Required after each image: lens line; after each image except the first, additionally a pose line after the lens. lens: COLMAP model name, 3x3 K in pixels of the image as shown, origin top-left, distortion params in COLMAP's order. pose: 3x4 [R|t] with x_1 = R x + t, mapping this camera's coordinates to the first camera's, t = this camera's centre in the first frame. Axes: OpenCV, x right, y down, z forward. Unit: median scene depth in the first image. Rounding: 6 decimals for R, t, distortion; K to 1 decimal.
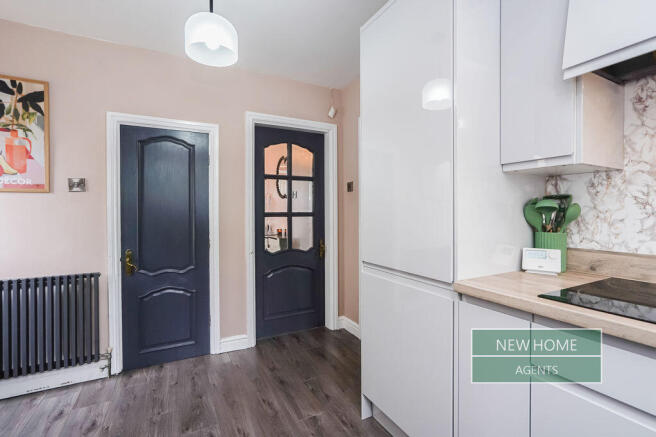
lens RADIAL K [[311.0, 0, 322.5], [0, 311.0, 212.4], [0, 0, 1]] dist [-0.001105, 0.017213]
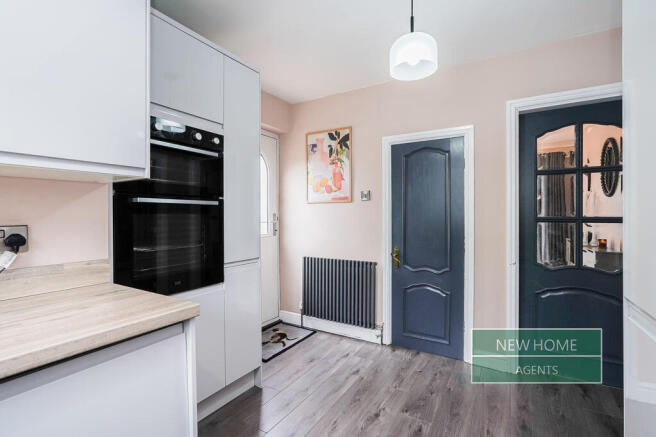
lens RADIAL K [[311.0, 0, 322.5], [0, 311.0, 212.4], [0, 0, 1]] dist [-0.001105, 0.017213]
pose [[0.544189, -0.003657, -0.838955, 0.258320], [-0.001438, 0.999985, -0.005291, -0.007638], [0.838962, 0.004086, 0.544175, 0.106513]]
